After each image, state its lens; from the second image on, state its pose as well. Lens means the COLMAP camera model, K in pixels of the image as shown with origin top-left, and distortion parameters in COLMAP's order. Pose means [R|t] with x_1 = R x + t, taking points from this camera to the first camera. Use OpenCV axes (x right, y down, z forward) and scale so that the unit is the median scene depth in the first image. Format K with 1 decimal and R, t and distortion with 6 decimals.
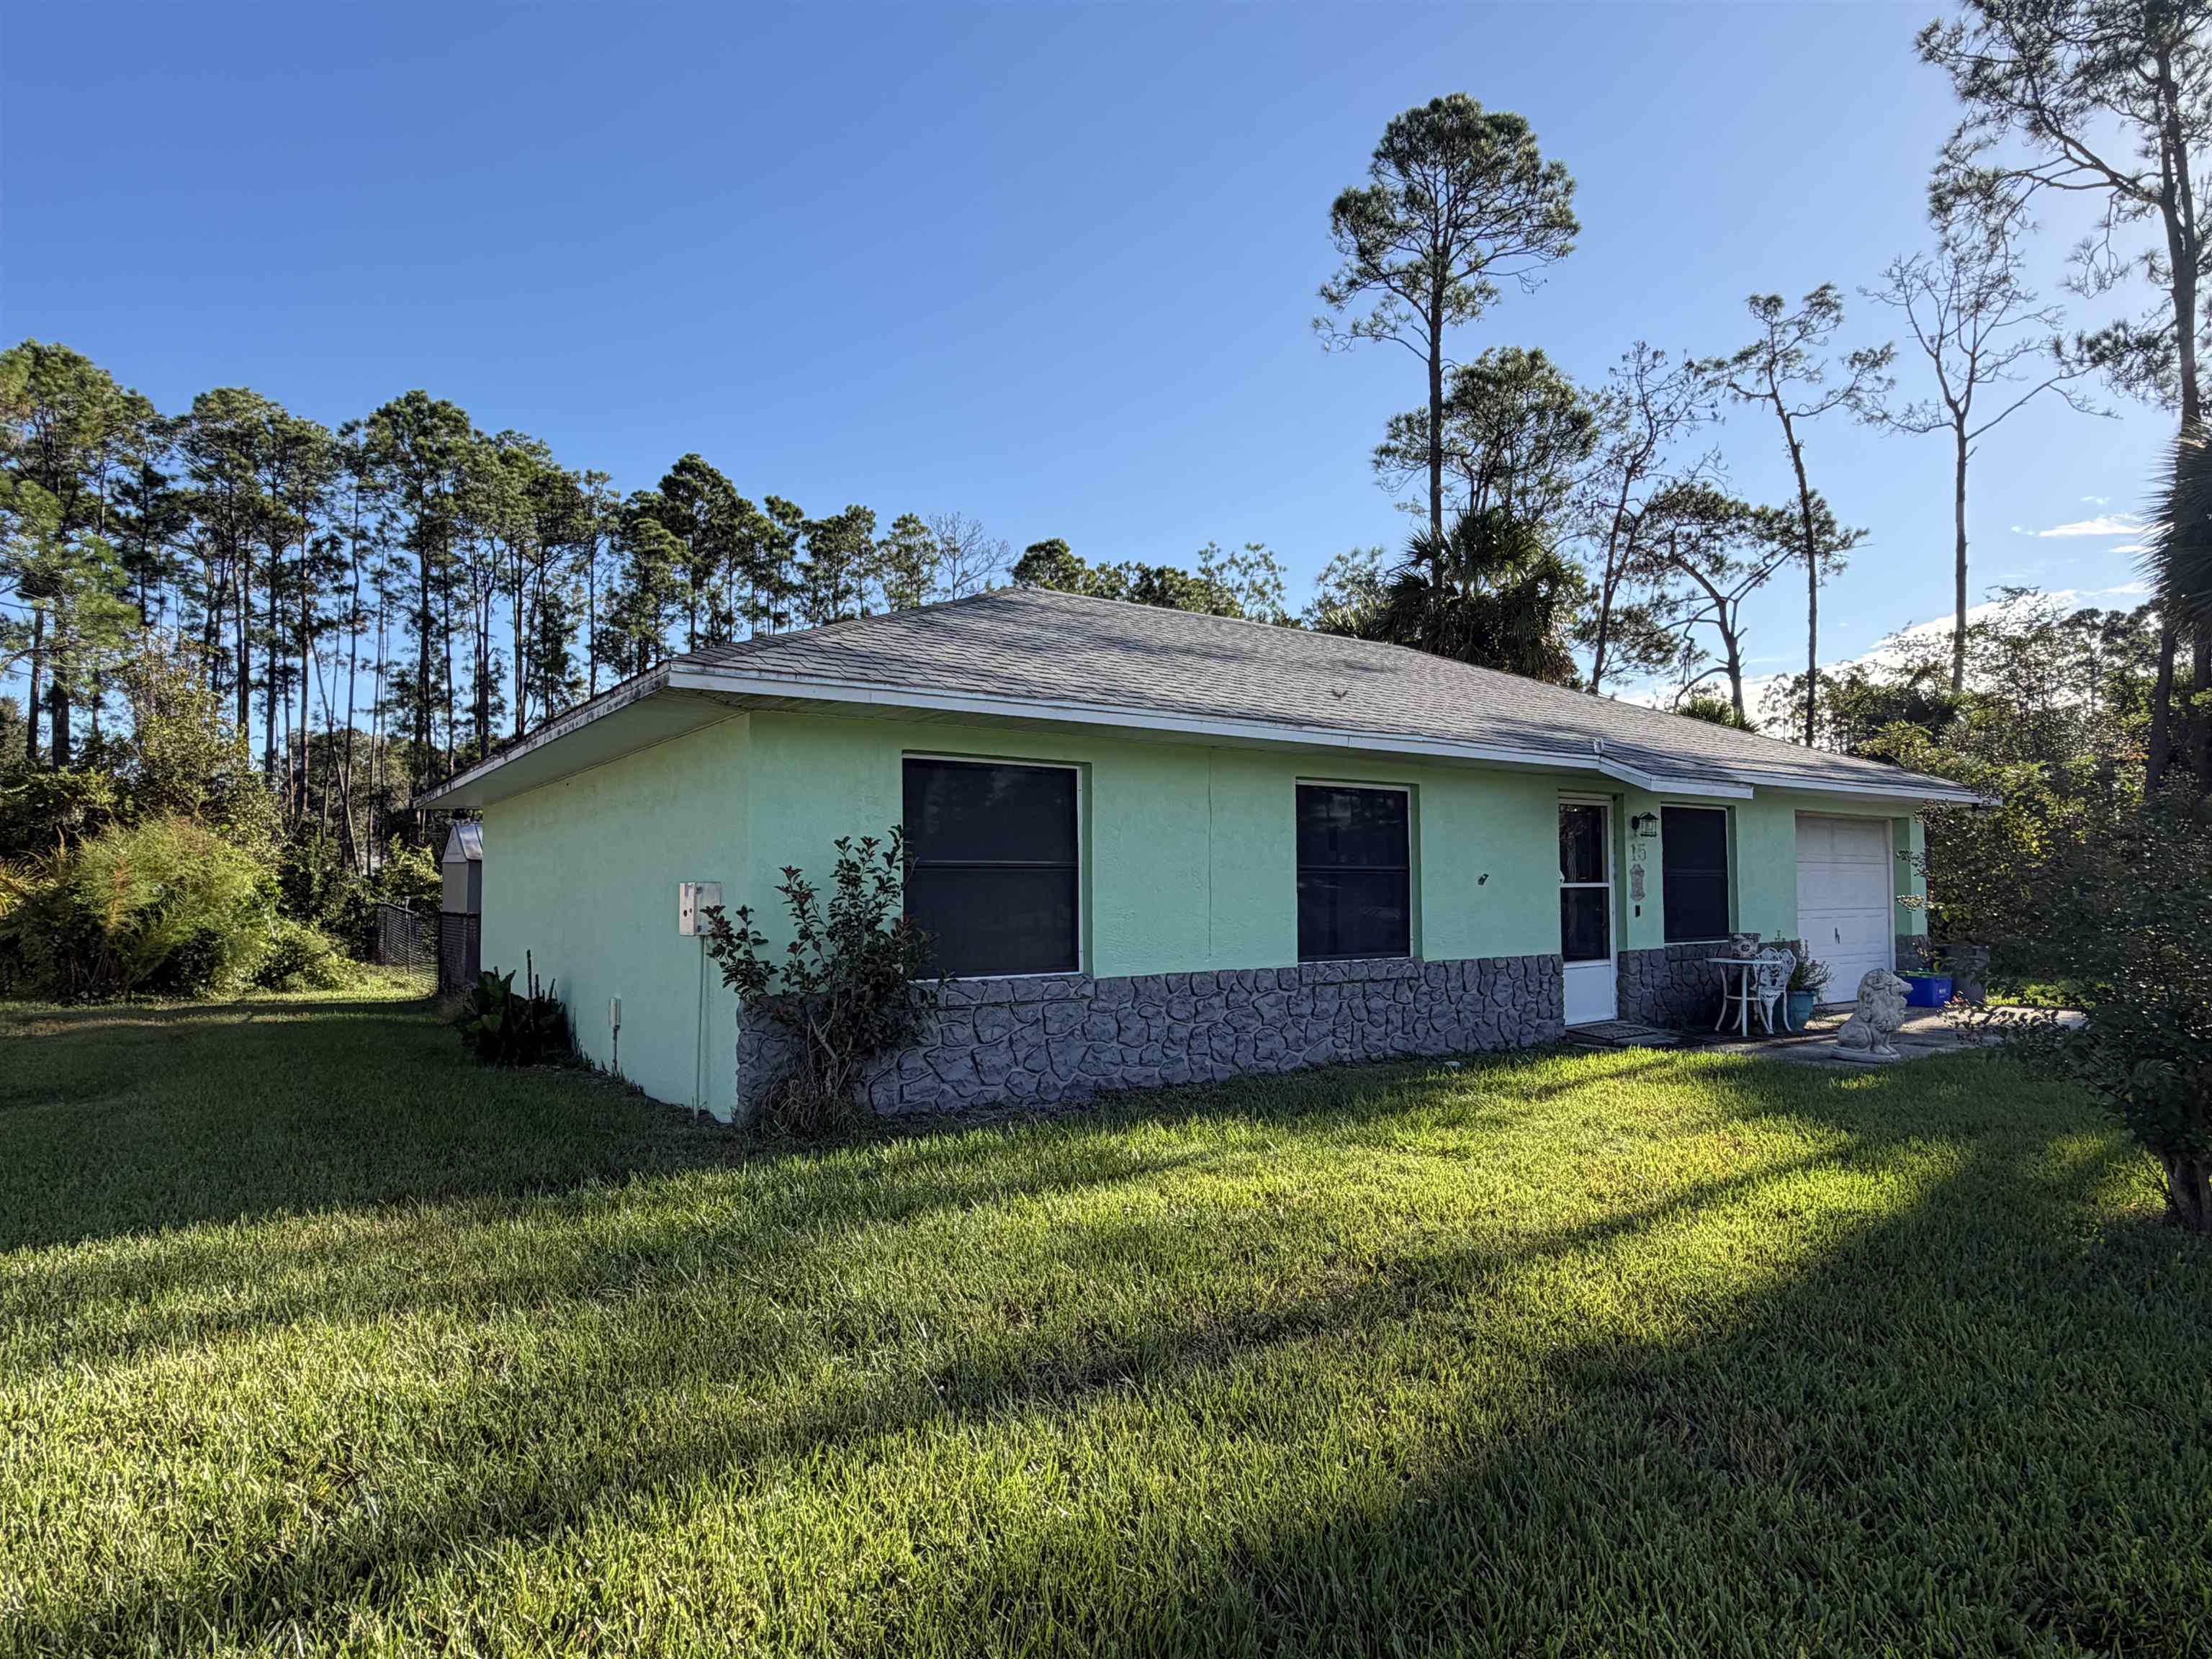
lens RADIAL K [[1234.1, 0, 1106.0], [0, 1234.1, 829.5], [0, 0, 1]] dist [-0.002823, 0.001089]
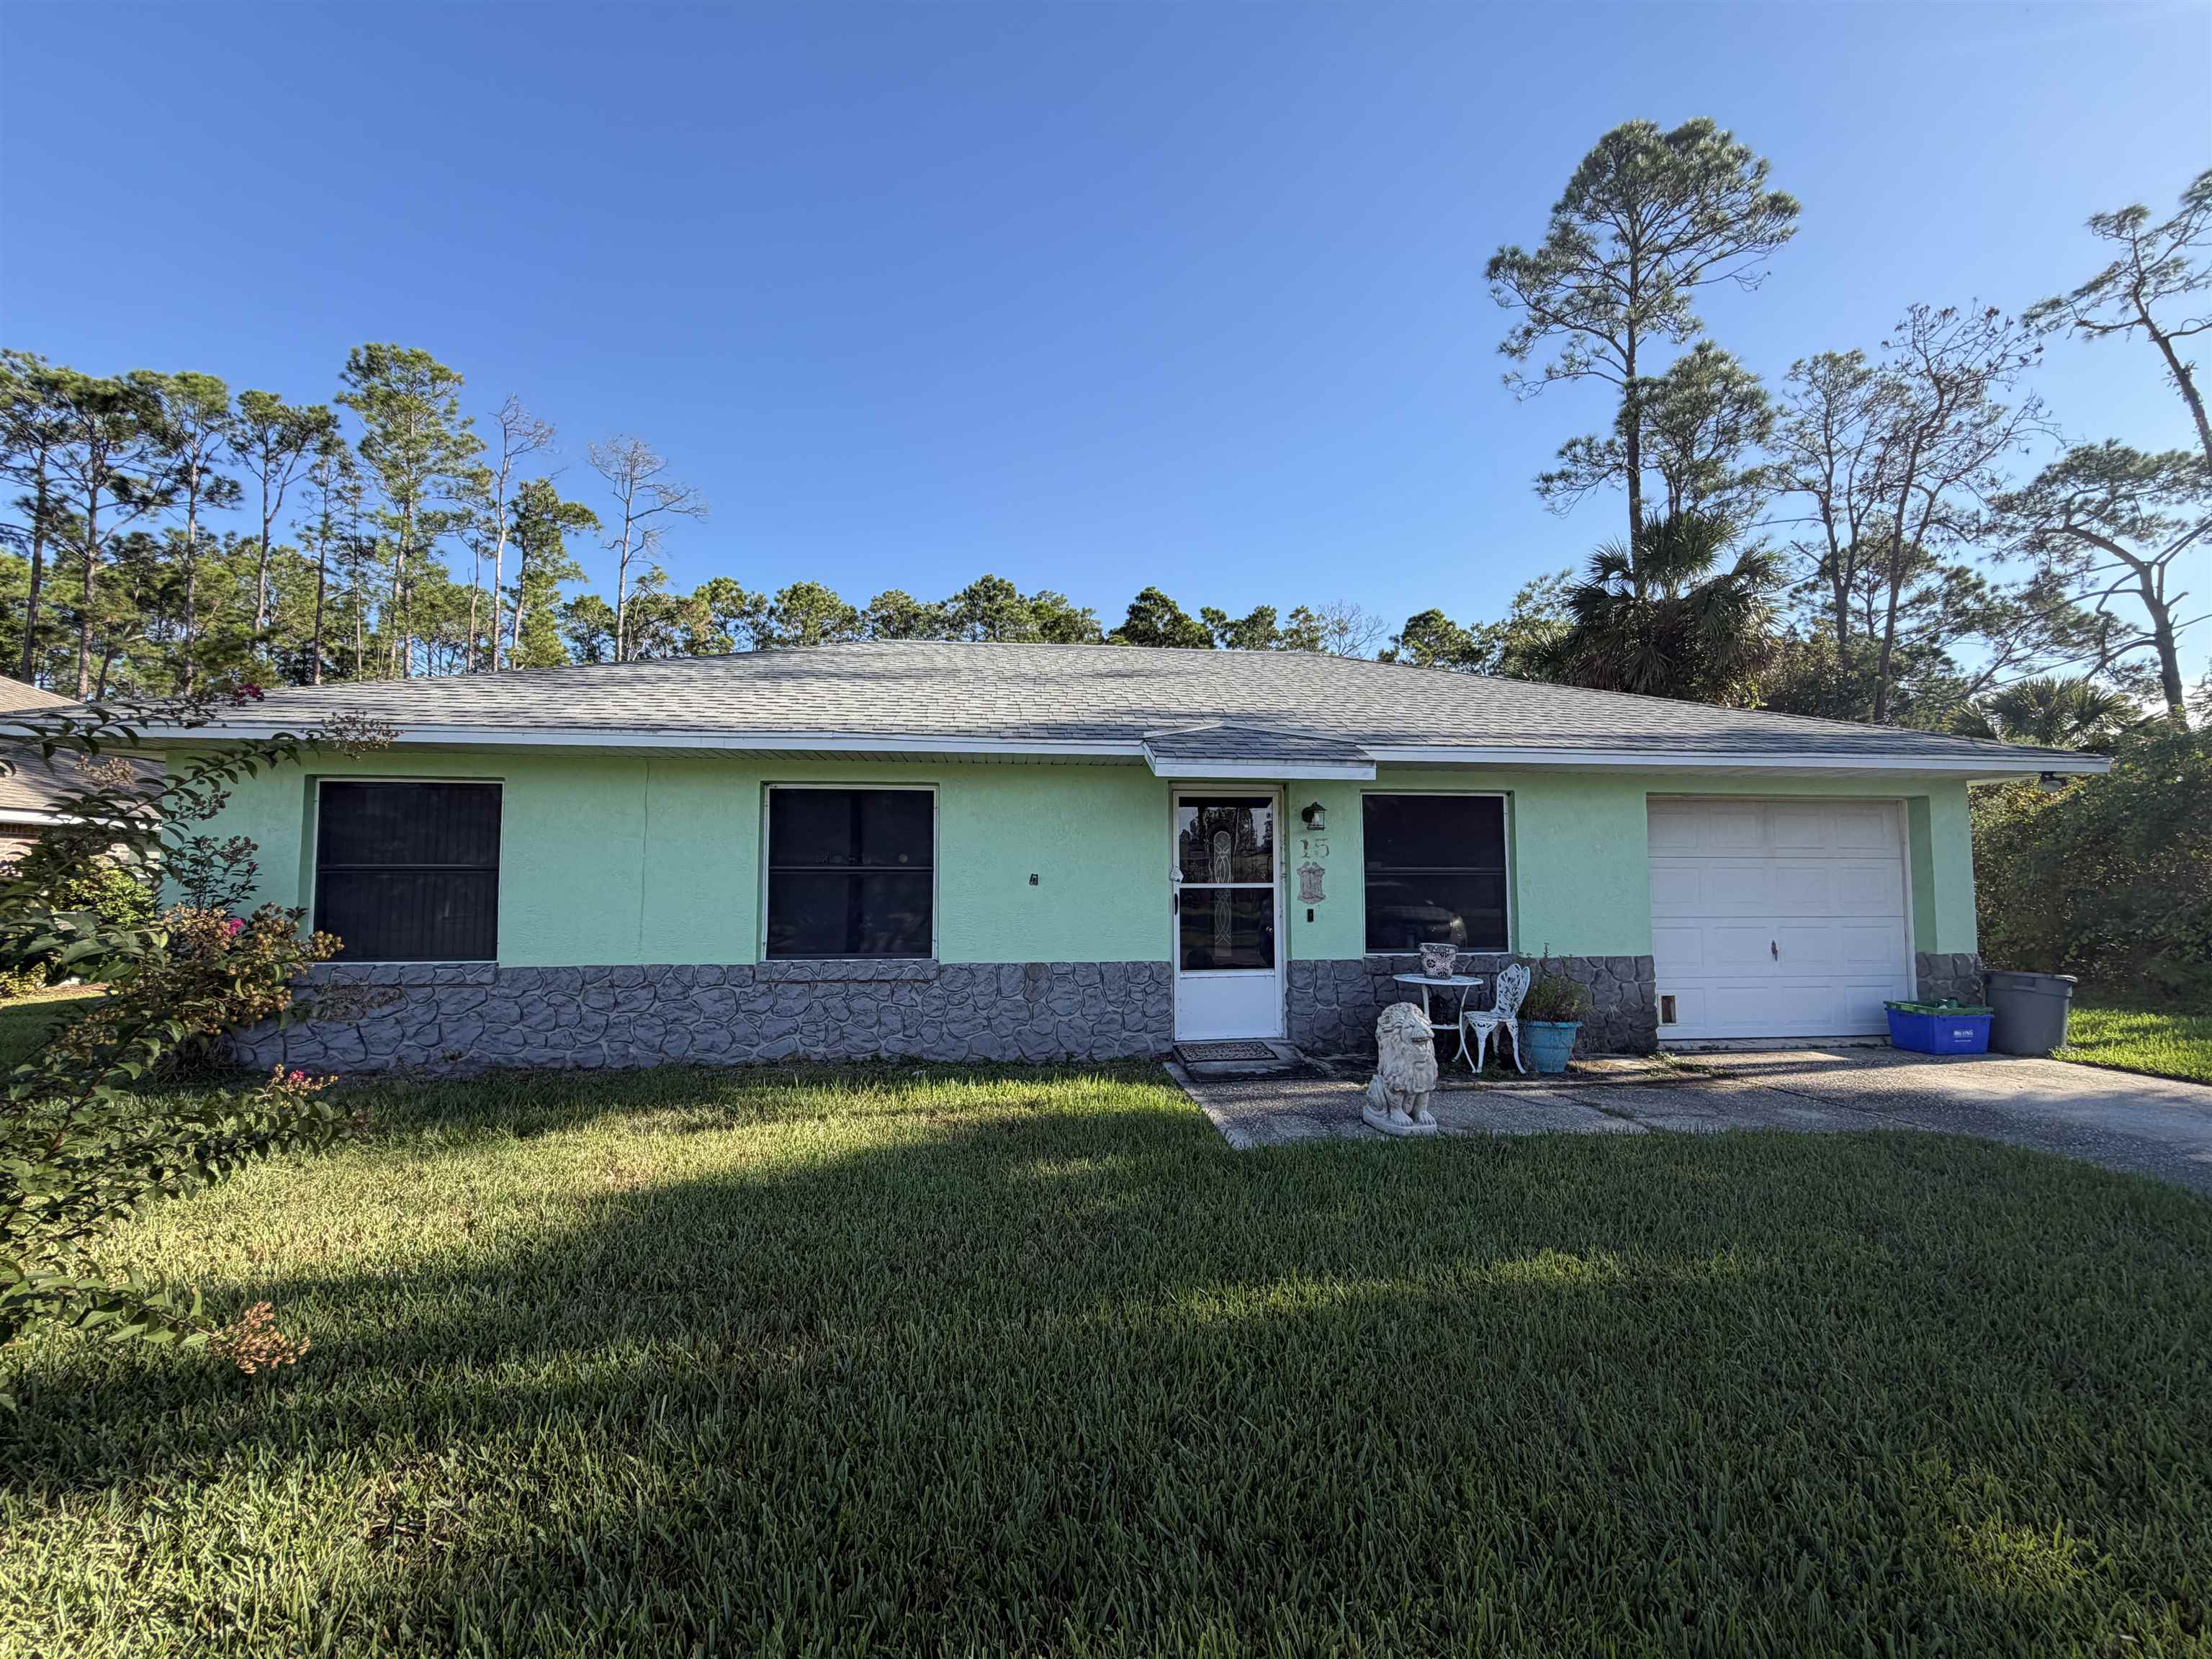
lens RADIAL K [[884.7, 0, 1106.0], [0, 884.7, 822.3], [0, 0, 1]] dist [-0.000025, -0.000394]
pose [[0.880611, -0.032745, -0.472708, 0.219614], [0.020693, 0.999315, -0.030676, 0.005972], [0.473388, 0.017232, 0.880685, 0.137399]]
